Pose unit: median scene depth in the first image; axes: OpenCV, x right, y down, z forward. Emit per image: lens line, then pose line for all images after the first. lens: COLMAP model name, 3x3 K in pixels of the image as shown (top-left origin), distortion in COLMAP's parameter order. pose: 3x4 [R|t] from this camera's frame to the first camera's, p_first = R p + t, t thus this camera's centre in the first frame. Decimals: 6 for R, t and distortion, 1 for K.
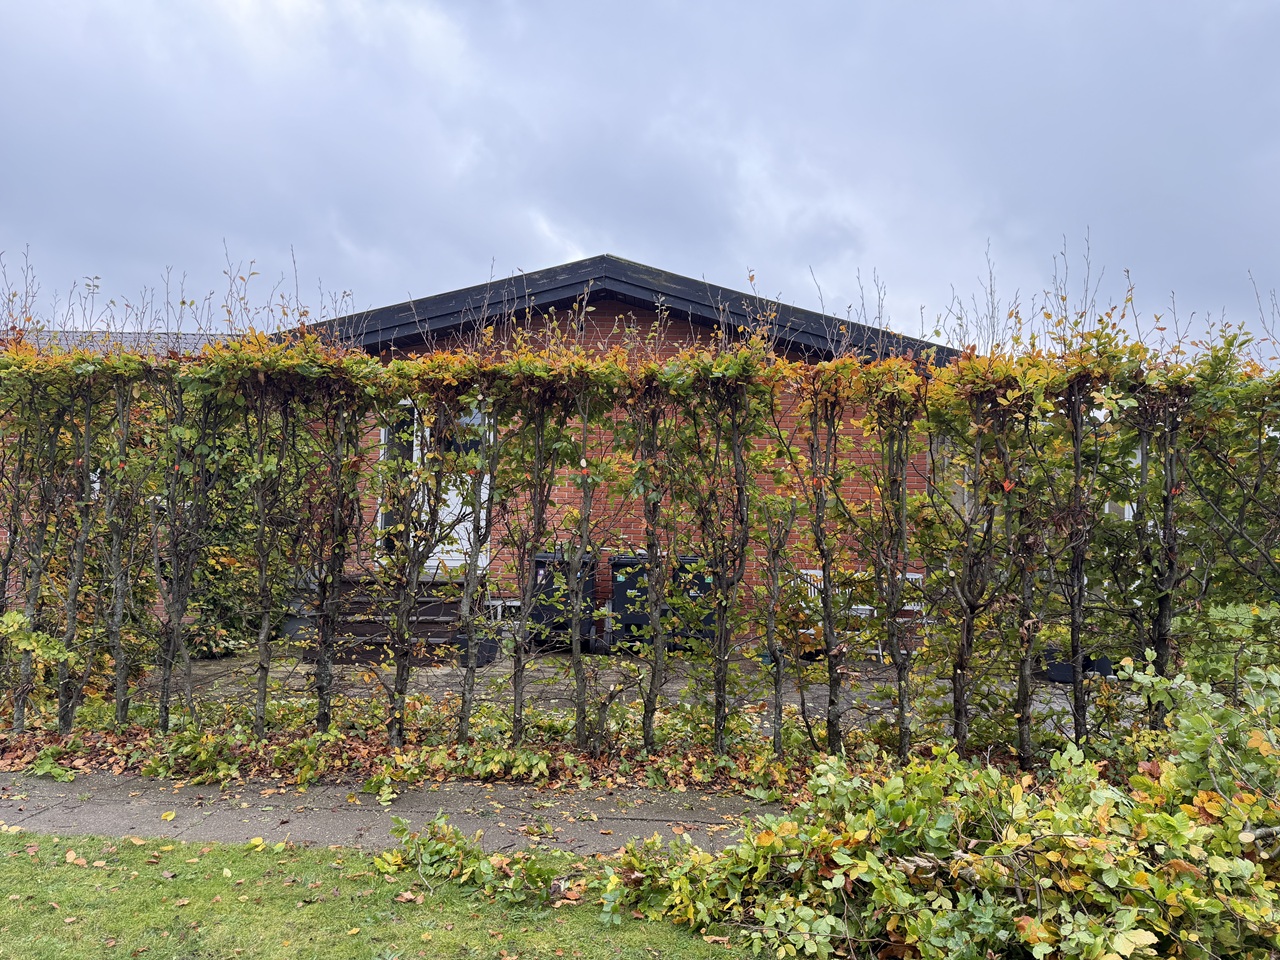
lens RADIAL K [[893.9, 0, 637.9], [0, 893.9, 481.4], [0, 0, 1]] dist [0.007320, 0.000786]
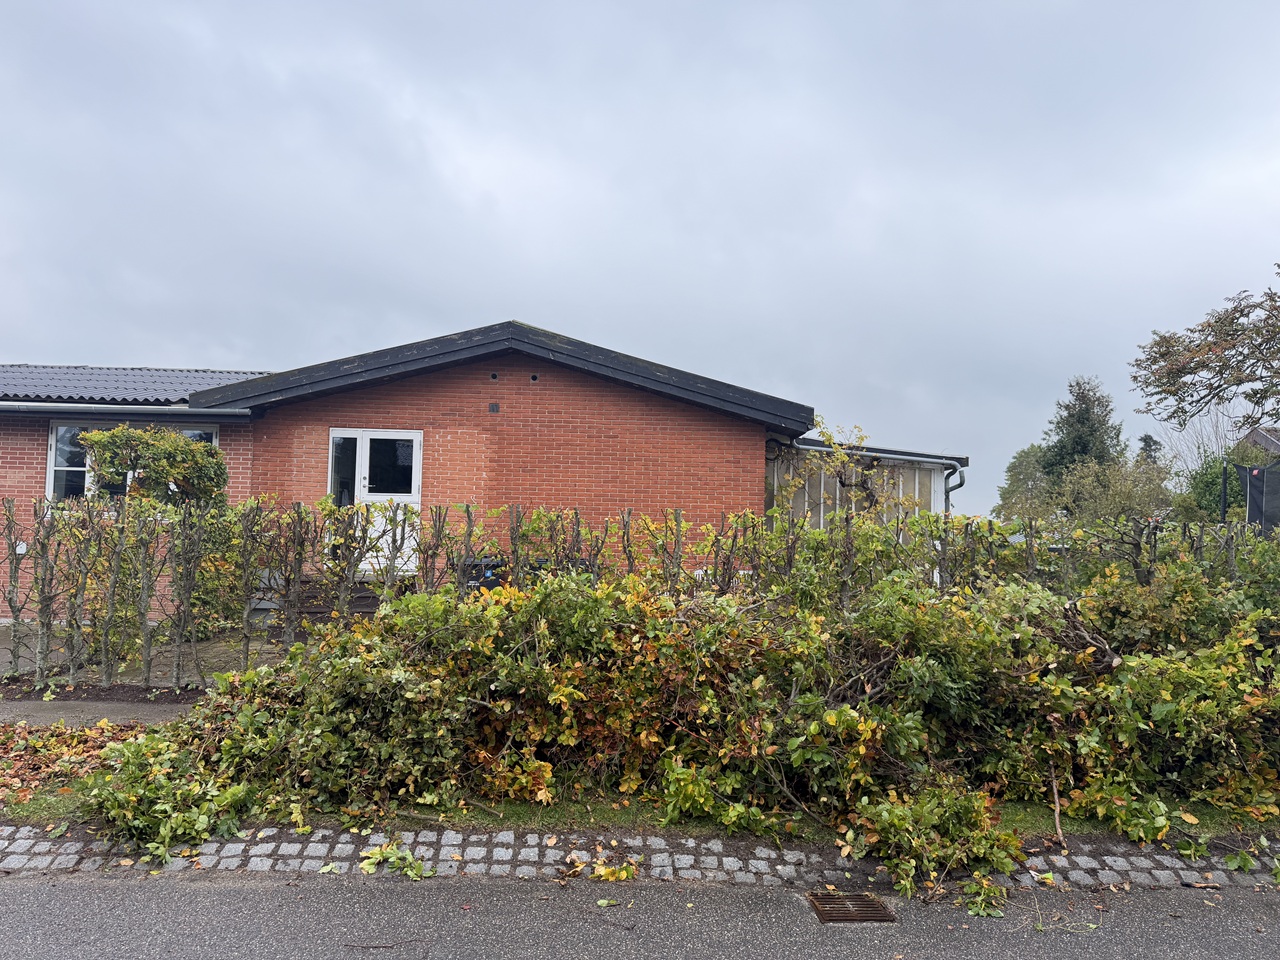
lens RADIAL K [[893.9, 0, 642.5], [0, 893.9, 478.8], [0, 0, 1]] dist [0.007320, 0.000786]
pose [[0.998347, -0.000878, 0.057474, 0.141502], [0.001620, 0.999916, -0.012874, -0.029724], [-0.057458, 0.012945, 0.998264, -0.489765]]
